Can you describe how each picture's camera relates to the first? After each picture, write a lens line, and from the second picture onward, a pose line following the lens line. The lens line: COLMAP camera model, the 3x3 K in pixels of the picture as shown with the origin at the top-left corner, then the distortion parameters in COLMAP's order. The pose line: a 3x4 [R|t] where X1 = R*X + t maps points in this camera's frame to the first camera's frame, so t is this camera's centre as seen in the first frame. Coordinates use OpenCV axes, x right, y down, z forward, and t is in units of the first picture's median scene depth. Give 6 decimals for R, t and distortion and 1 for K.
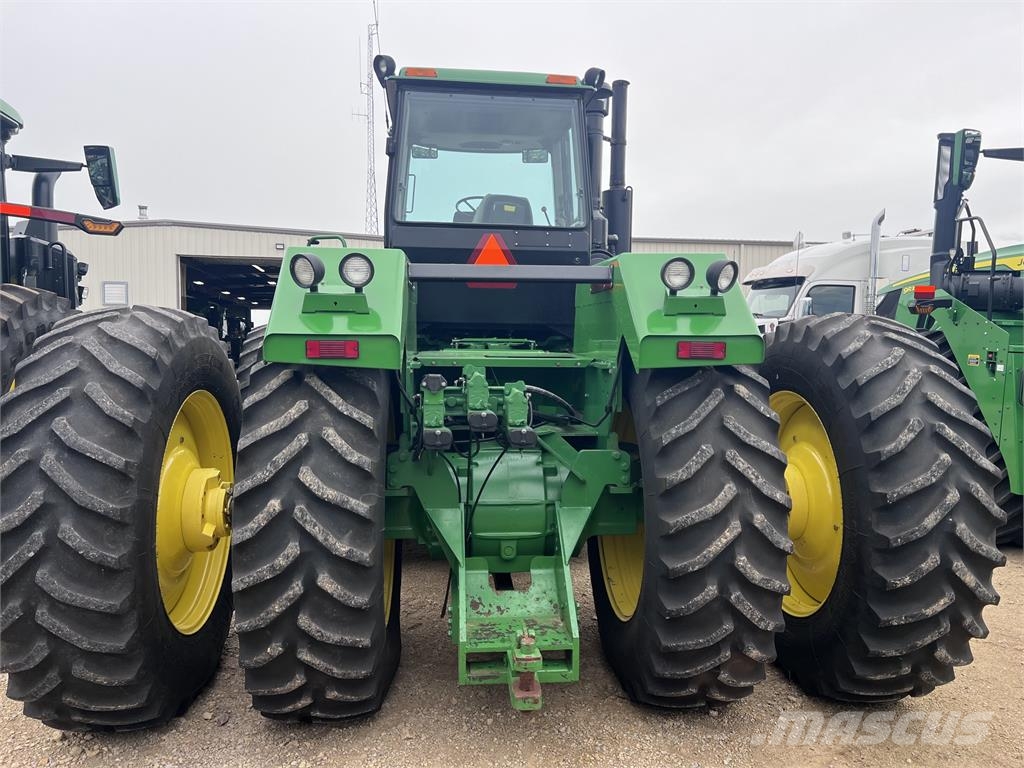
lens RADIAL K [[763.0, 0, 517.3], [0, 763.0, 378.5], [0, 0, 1]] dist [0.055335, -0.066941]
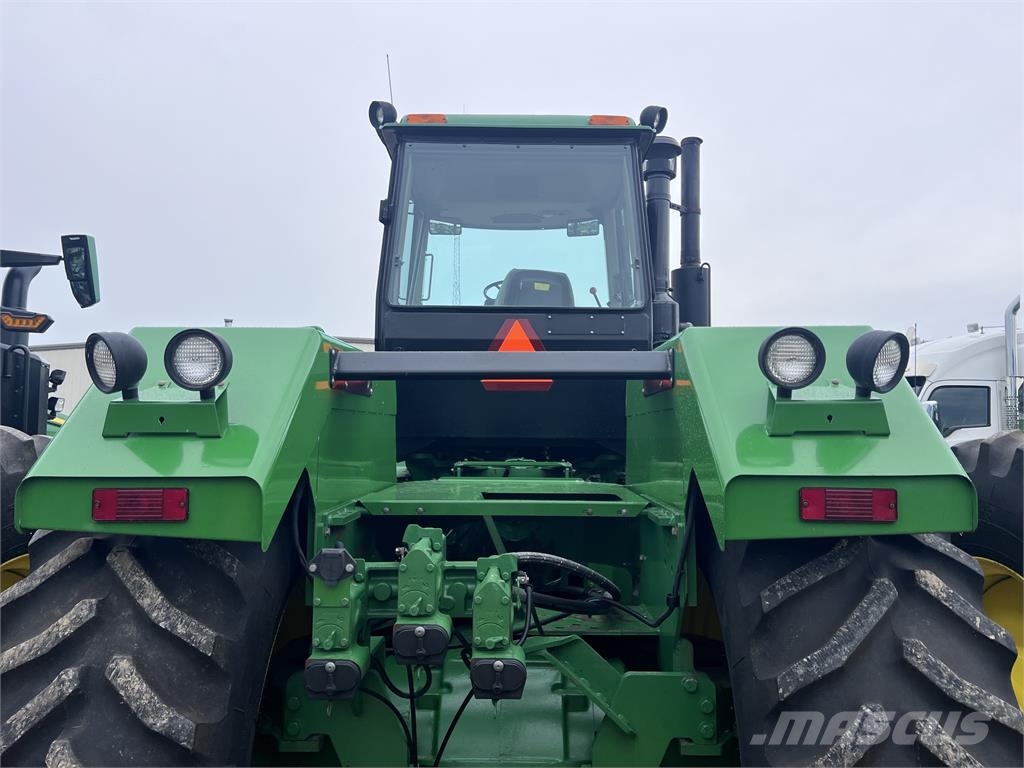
lens RADIAL K [[763.0, 0, 517.3], [0, 763.0, 378.5], [0, 0, 1]] dist [0.055335, -0.066941]
pose [[0.994030, -0.013576, -0.108257, 0.058430], [-0.001535, 0.990390, -0.138297, -0.036739], [0.109094, 0.137637, 0.984456, 0.343790]]
